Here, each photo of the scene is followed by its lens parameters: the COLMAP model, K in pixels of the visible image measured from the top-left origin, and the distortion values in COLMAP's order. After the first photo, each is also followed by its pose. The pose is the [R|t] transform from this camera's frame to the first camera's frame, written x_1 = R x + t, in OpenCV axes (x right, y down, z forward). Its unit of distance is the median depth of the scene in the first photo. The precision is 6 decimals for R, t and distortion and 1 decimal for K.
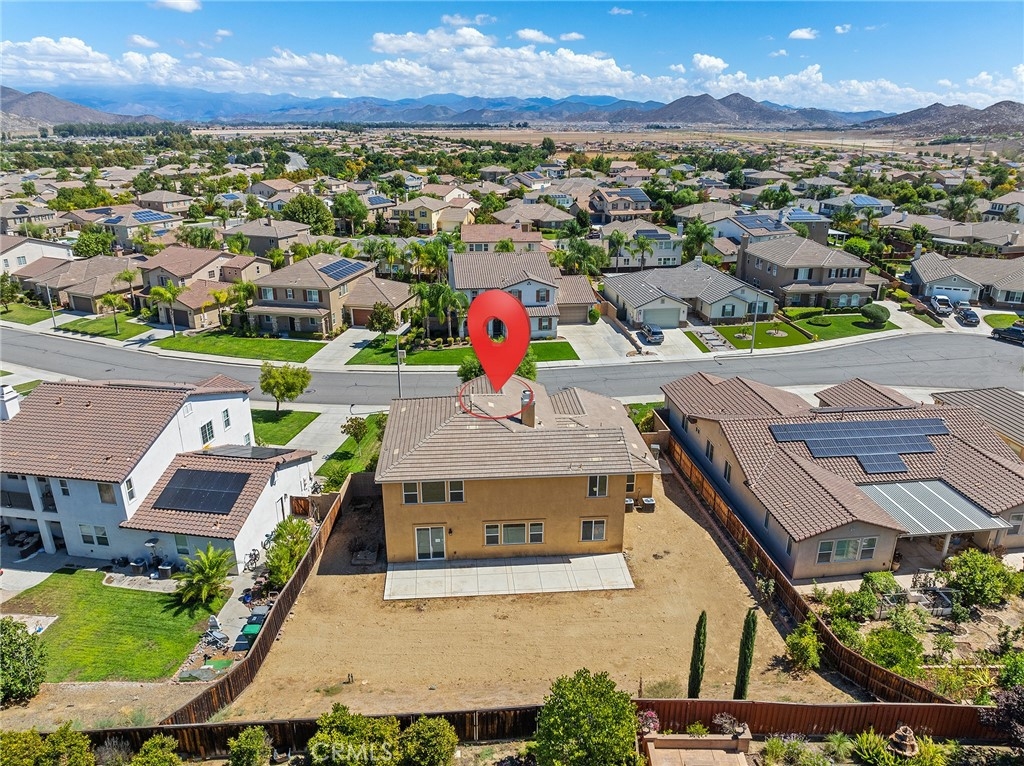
lens RADIAL K [[718.9, 0, 513.9], [0, 718.9, 382.5], [0, 0, 1]] dist [-0.041897, 0.008079]
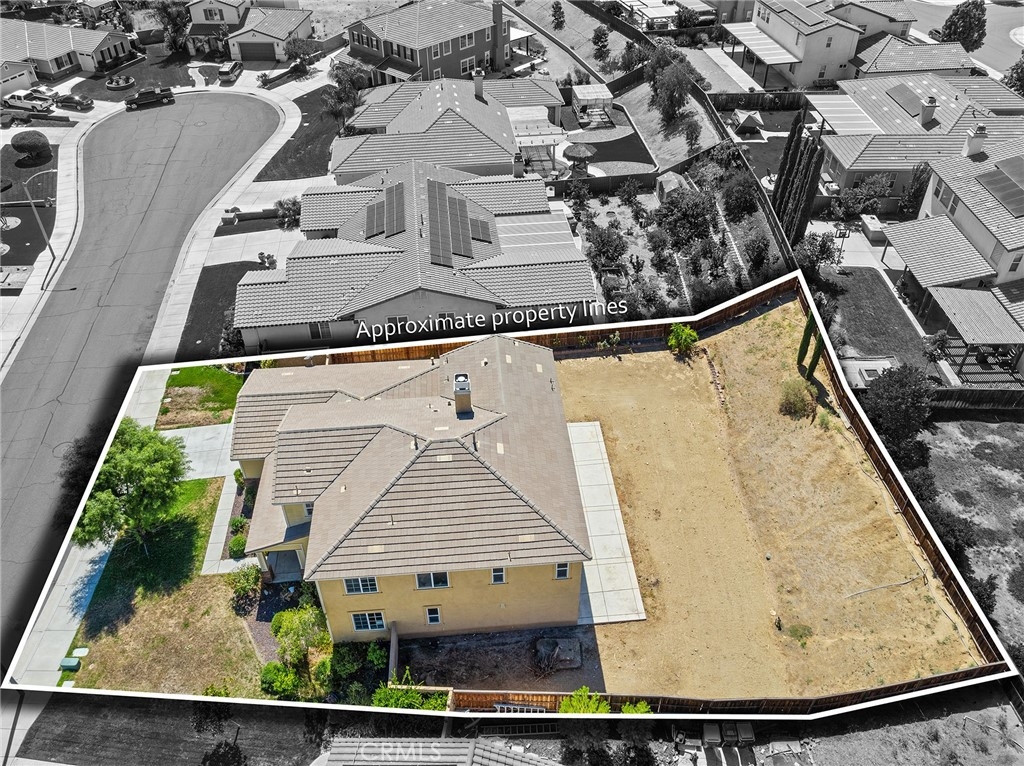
lens RADIAL K [[798.4, 0, 516.2], [0, 798.4, 337.5], [0, 0, 1]] dist [-0.043758, 0.005535]
pose [[-0.006703, -0.613354, 0.789779, -0.339307], [0.346808, 0.739351, 0.577134, -0.265862], [-0.937912, 0.277771, 0.207761, 0.384742]]
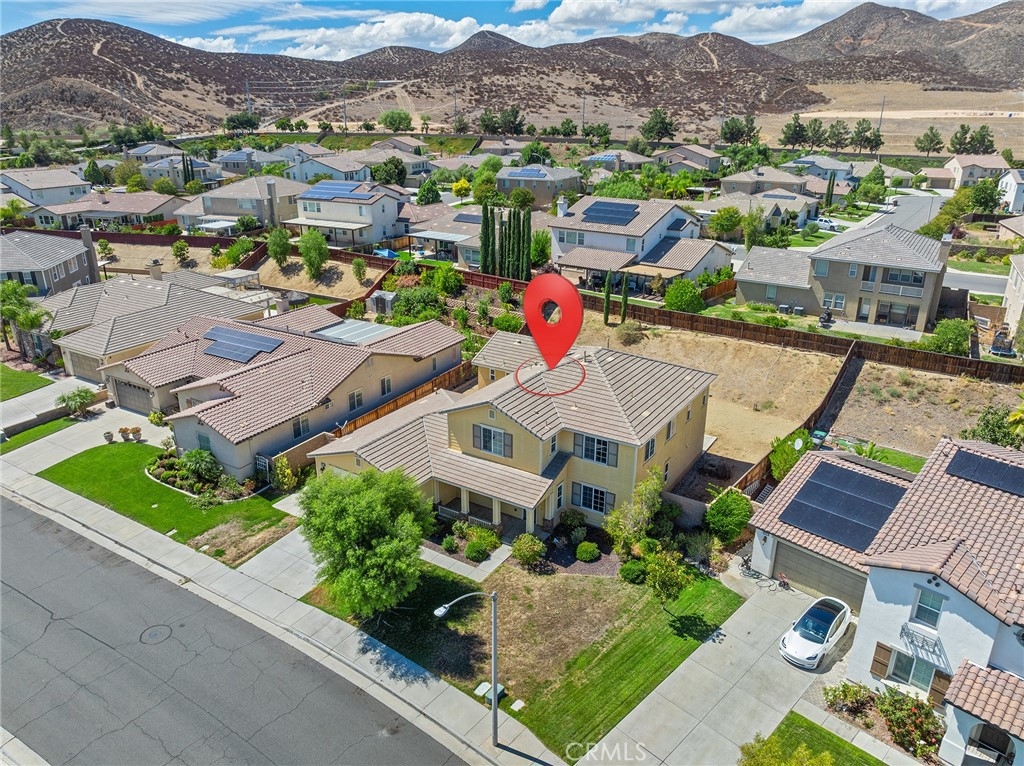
lens RADIAL K [[718.9, 0, 513.9], [0, 718.9, 382.5], [0, 0, 1]] dist [-0.041897, 0.008079]
pose [[-0.799114, -0.215362, 0.561281, -0.268562], [0.201693, 0.783480, 0.587775, -0.275223], [-0.566337, 0.582906, -0.582652, 0.862696]]
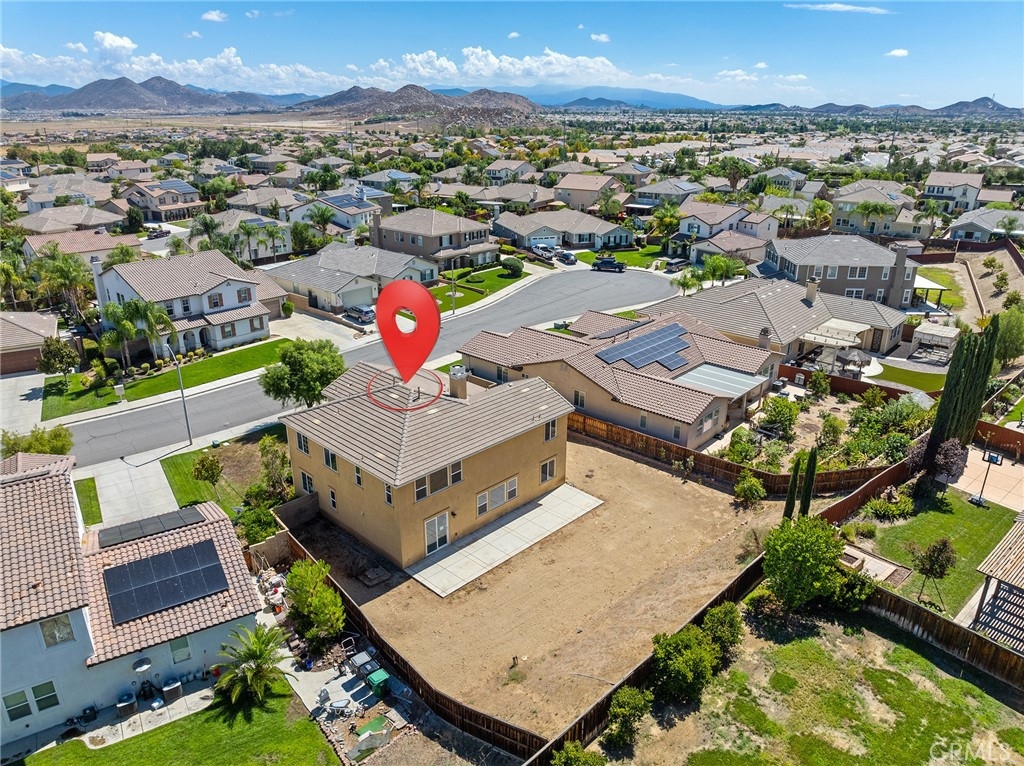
lens RADIAL K [[718.9, 0, 513.9], [0, 718.9, 382.5], [0, 0, 1]] dist [-0.041897, 0.008079]
pose [[0.753336, -0.235023, 0.614207, -0.289824], [0.222617, 0.969957, 0.098105, -0.024867], [-0.618811, 0.062827, 0.783023, 0.071542]]
